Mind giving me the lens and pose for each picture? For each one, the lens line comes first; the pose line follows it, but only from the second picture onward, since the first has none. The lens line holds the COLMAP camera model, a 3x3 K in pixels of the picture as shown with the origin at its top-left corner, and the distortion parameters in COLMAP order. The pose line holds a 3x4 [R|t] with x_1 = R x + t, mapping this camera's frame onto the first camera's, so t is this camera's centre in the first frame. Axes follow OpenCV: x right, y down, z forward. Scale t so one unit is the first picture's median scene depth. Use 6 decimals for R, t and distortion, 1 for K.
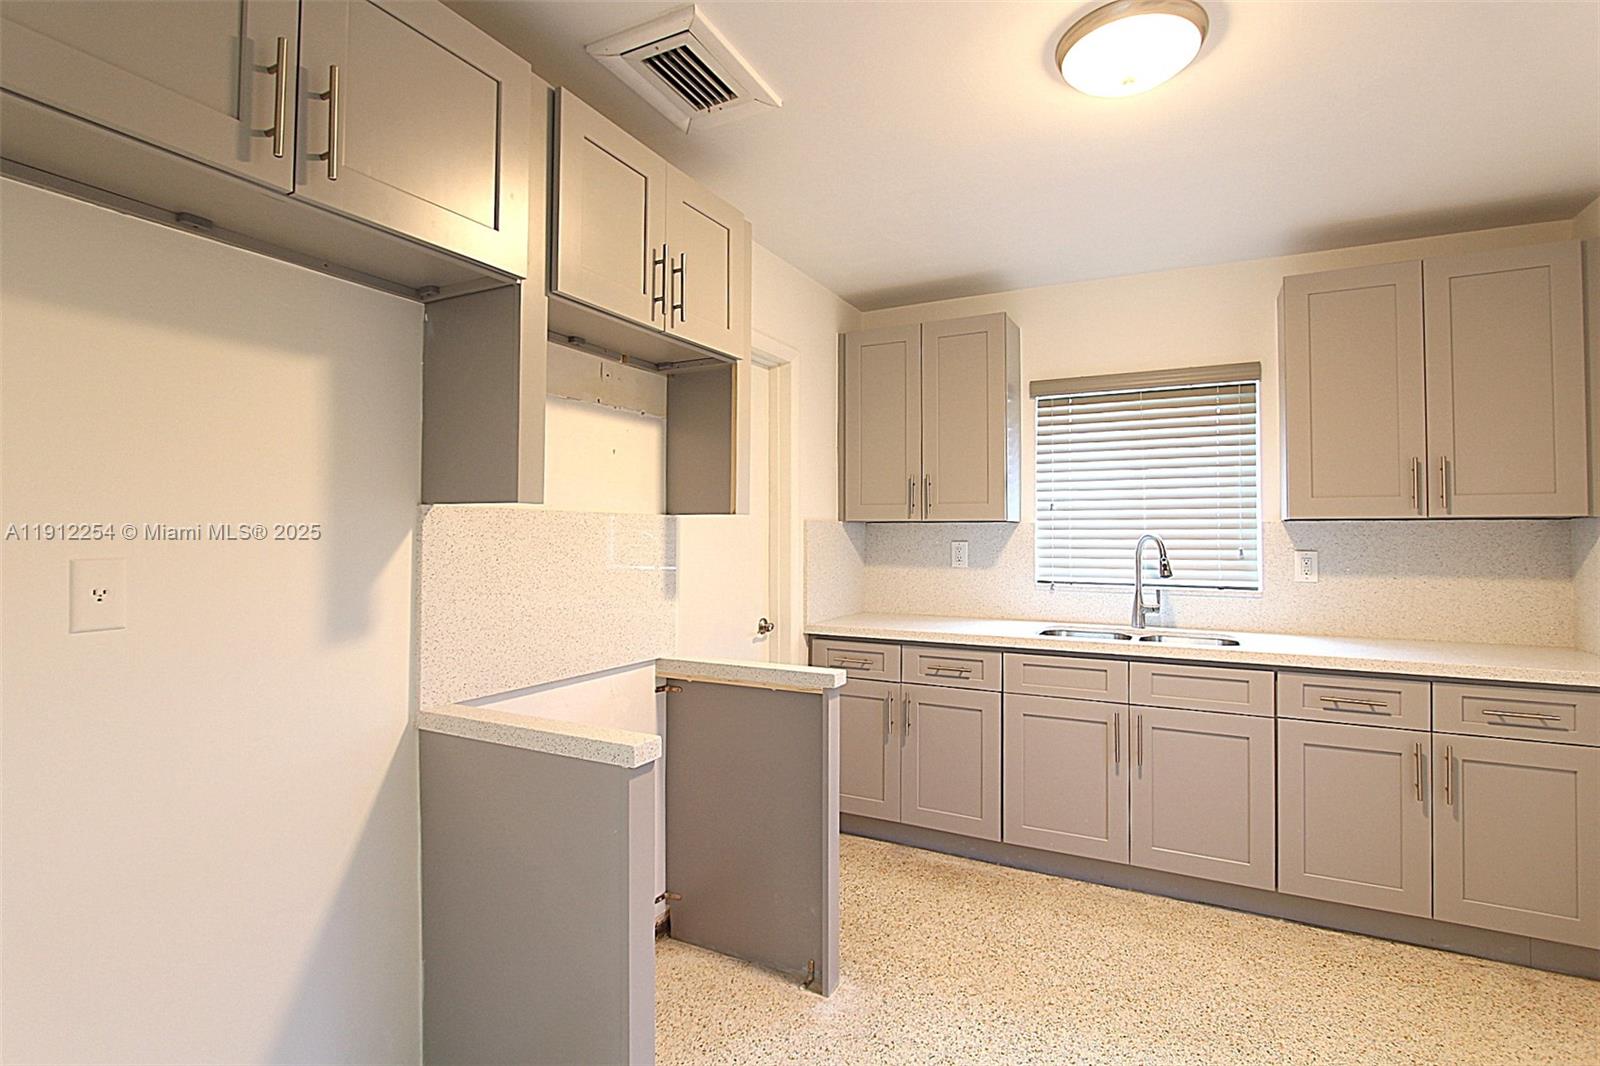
lens RADIAL K [[745.6, 0, 800.0], [0, 745.6, 533.0], [0, 0, 1]] dist [-0.000802, 0.000392]
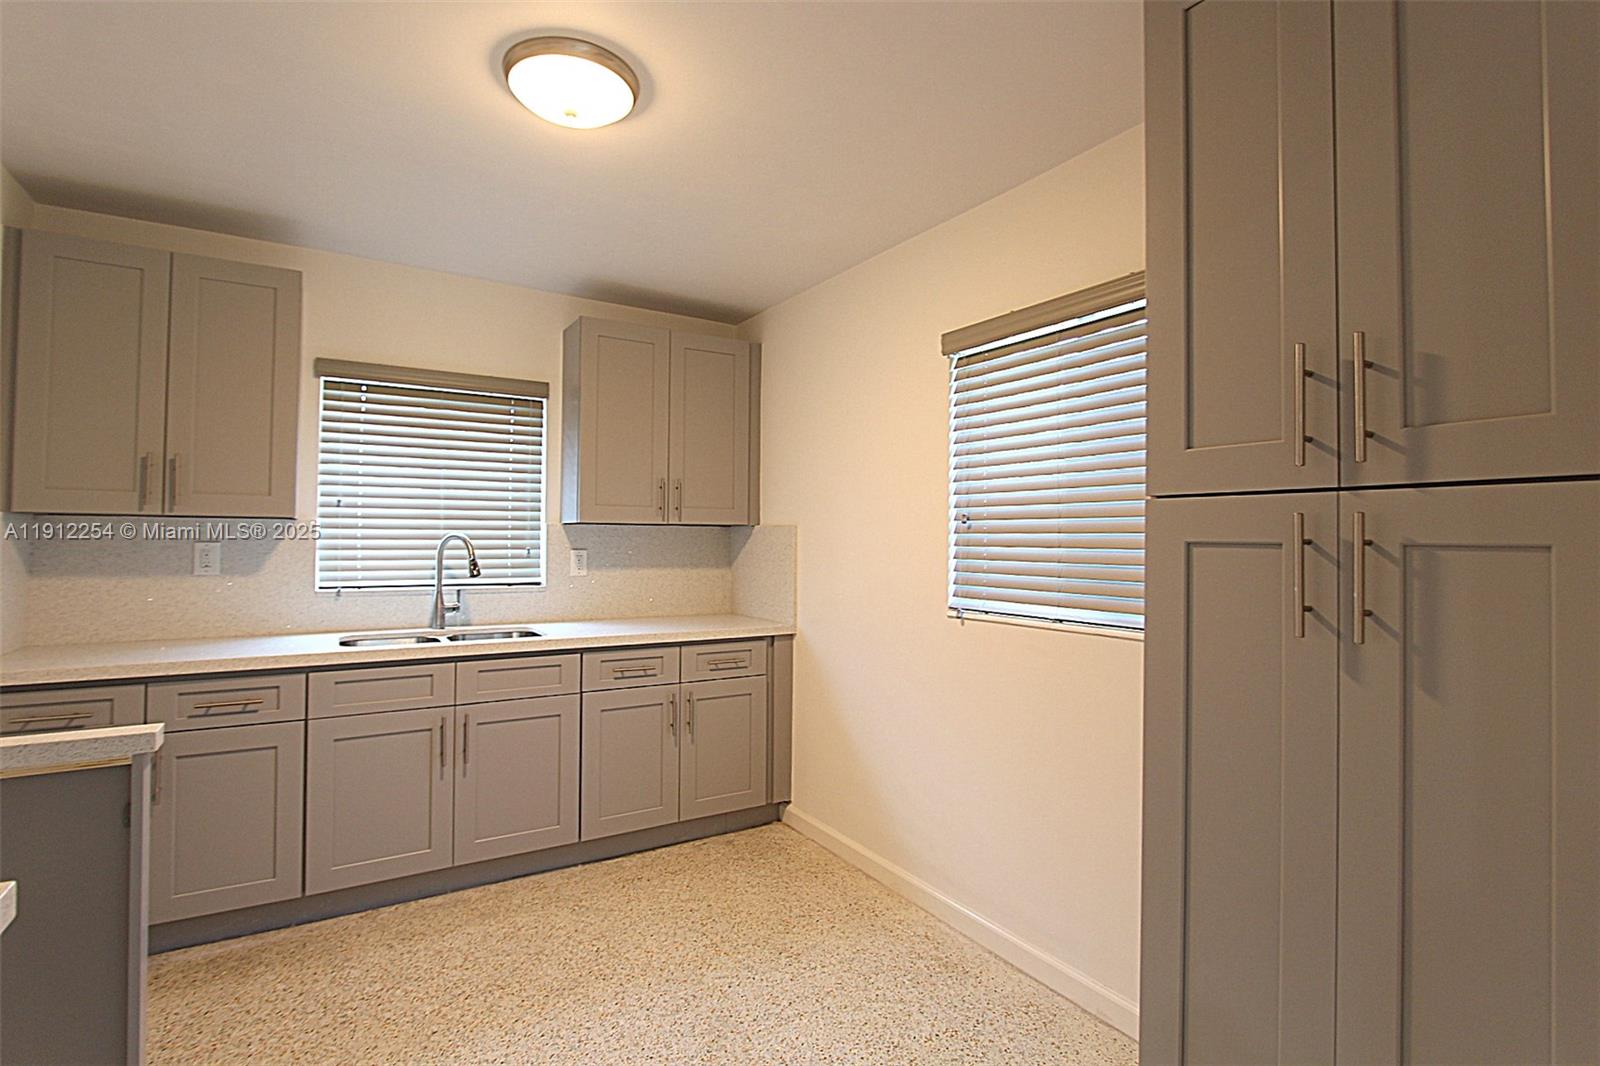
lens RADIAL K [[745.6, 0, 800.0], [0, 745.6, 533.0], [0, 0, 1]] dist [-0.000802, 0.000392]
pose [[0.546893, 0.008819, 0.837156, -0.131189], [-0.009262, 0.999947, -0.004483, -0.000184], [-0.837151, -0.005302, 0.546946, 0.064391]]
